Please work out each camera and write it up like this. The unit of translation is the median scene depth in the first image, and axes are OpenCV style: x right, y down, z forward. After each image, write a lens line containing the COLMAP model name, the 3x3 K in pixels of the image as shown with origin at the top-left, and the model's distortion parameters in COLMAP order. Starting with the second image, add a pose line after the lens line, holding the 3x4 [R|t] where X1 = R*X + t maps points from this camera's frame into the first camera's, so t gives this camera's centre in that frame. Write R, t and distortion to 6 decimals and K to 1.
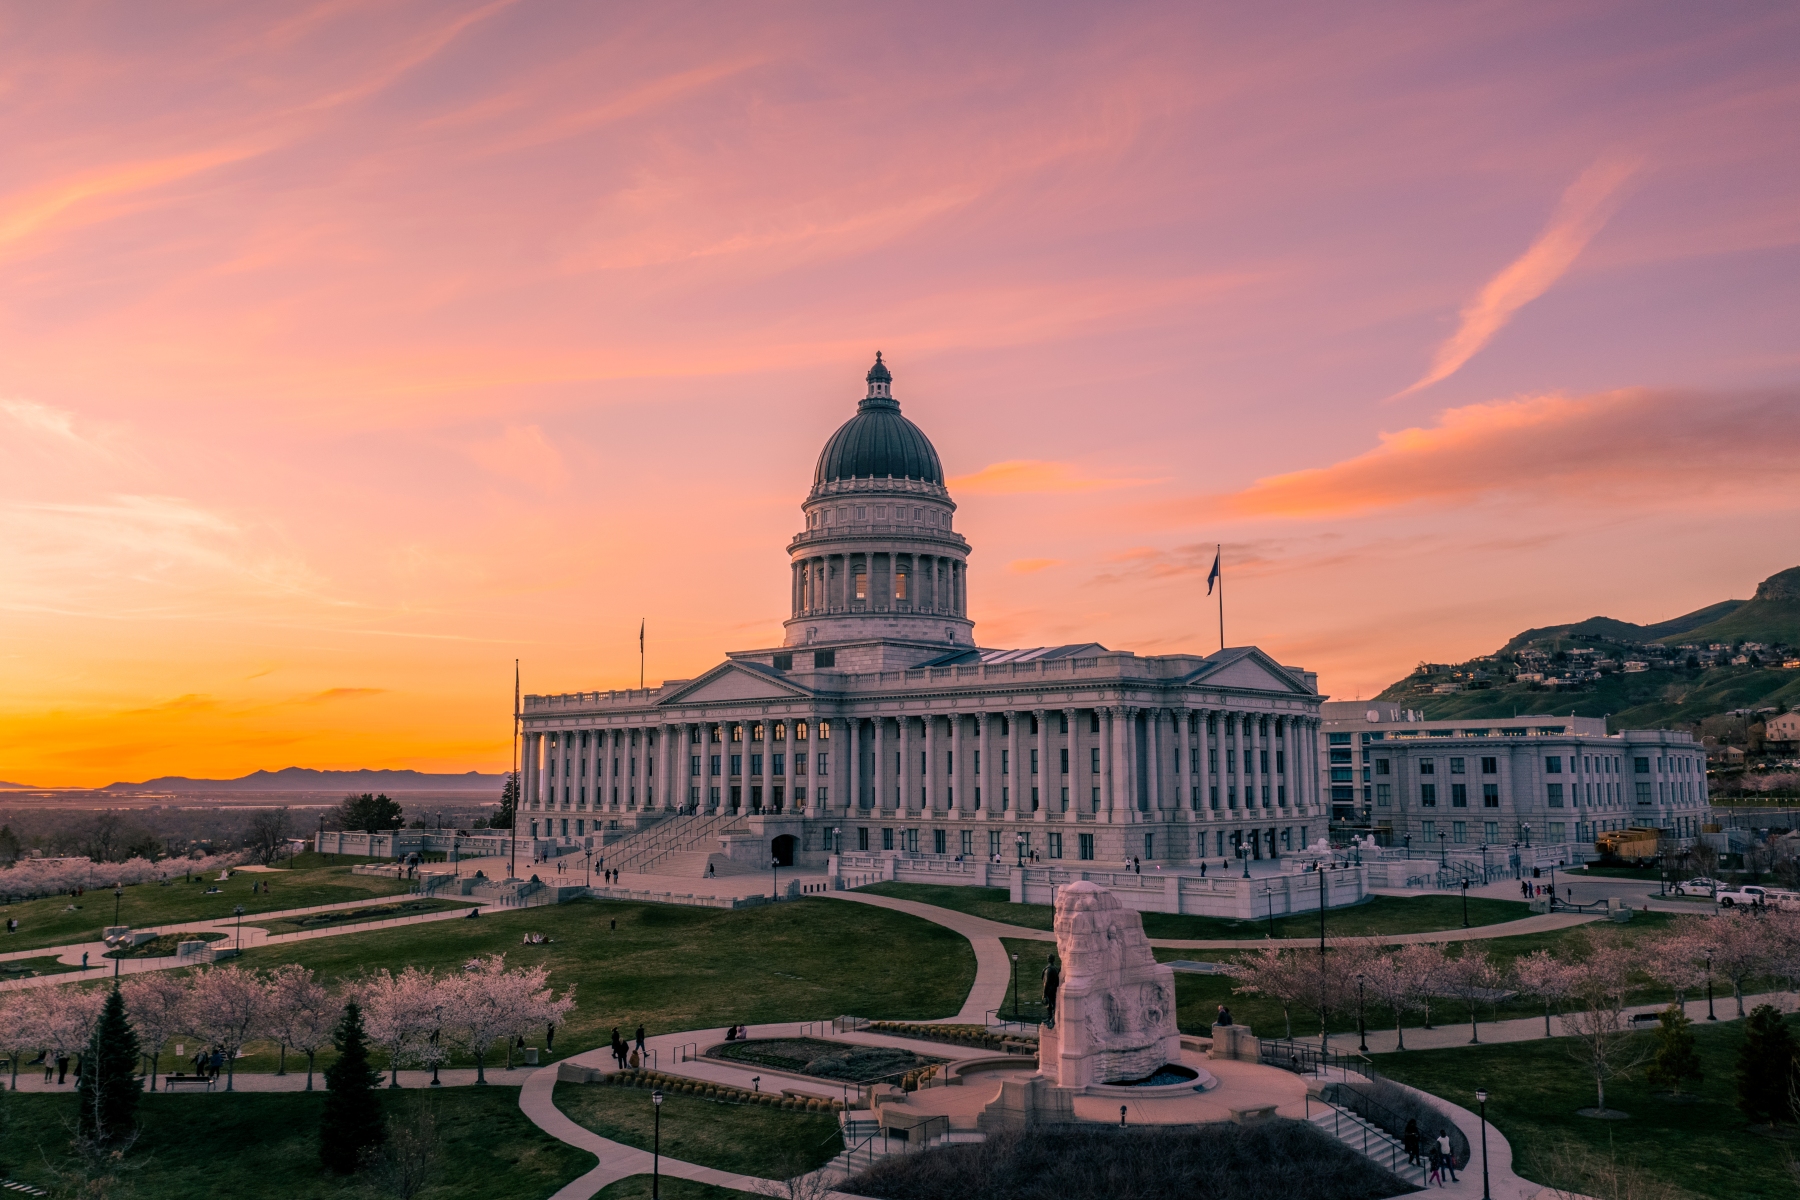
lens RADIAL K [[1448.9, 0, 915.8], [0, 1448.9, 573.4], [0, 0, 1]] dist [-0.007368, 0.004052]
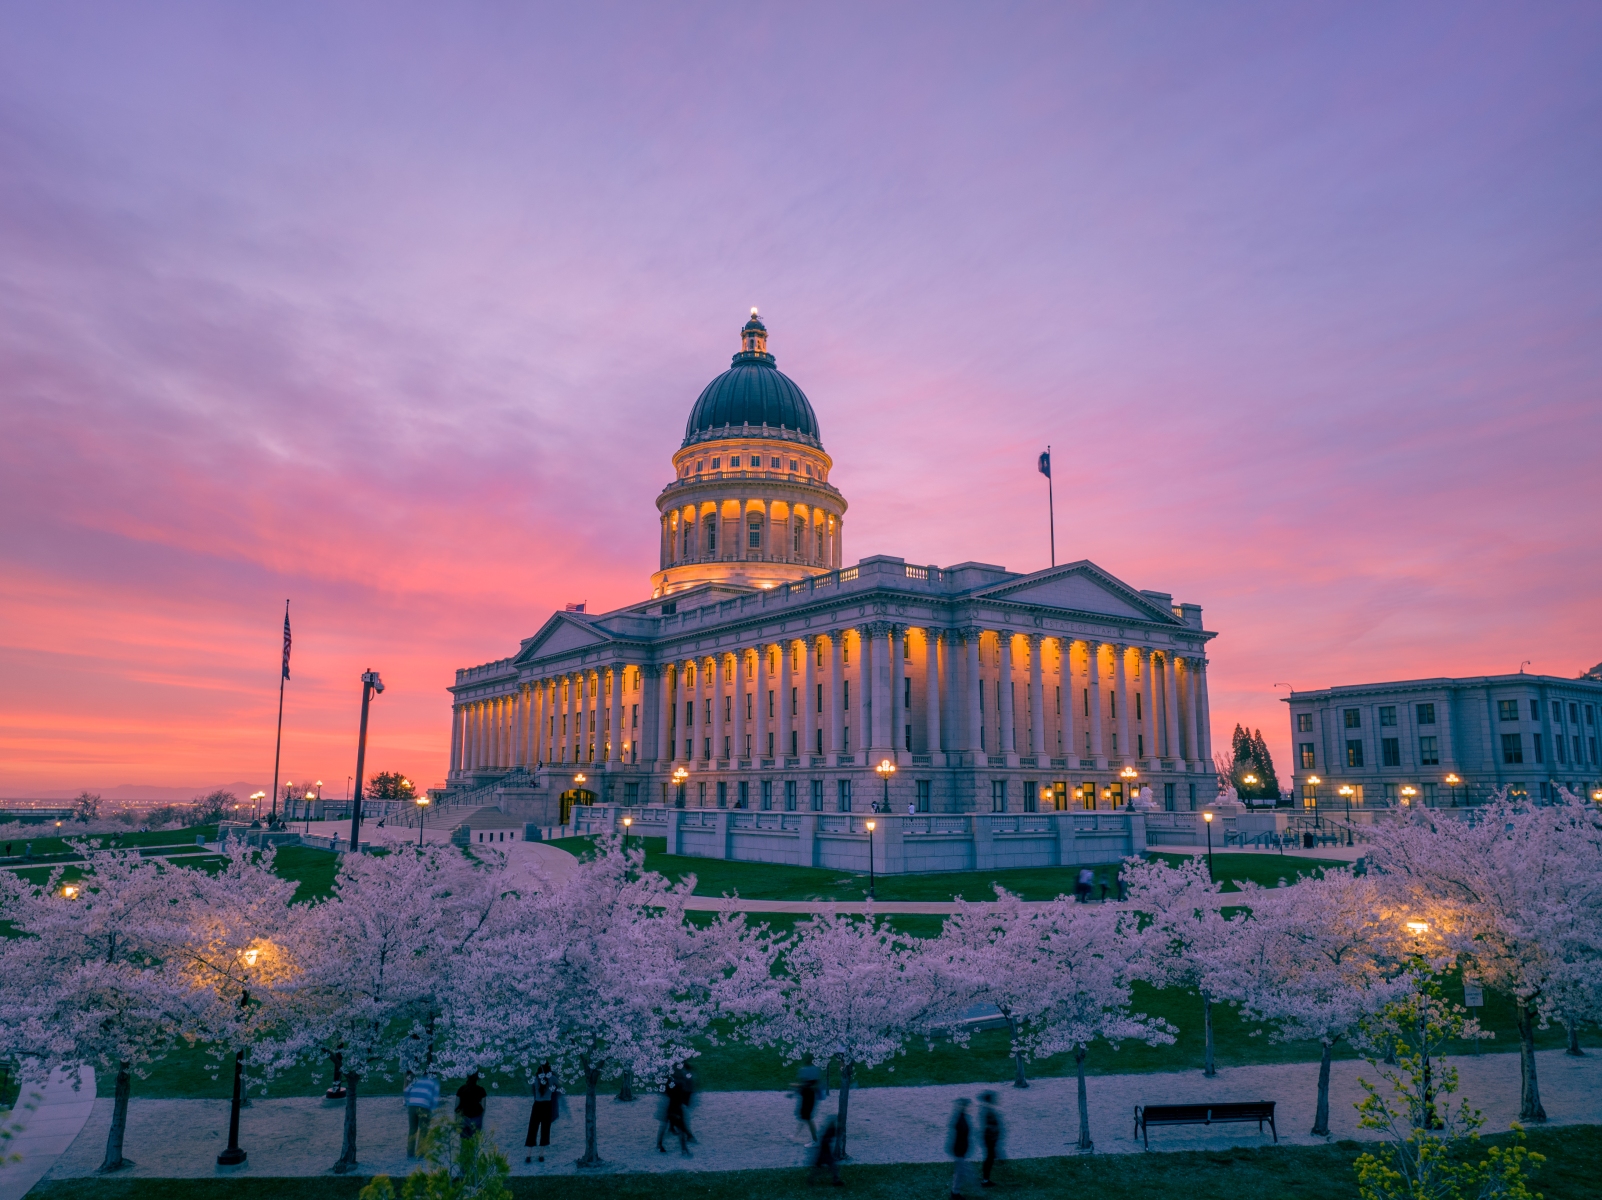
lens RADIAL K [[1140.8, 0, 810.1], [0, 1140.8, 596.6], [0, 0, 1]] dist [-0.032351, -0.001572]
pose [[0.975682, -0.031165, -0.216965, 0.200784], [0.023861, 0.999060, -0.036204, 0.082664], [0.217890, 0.030146, 0.975508, 0.305097]]
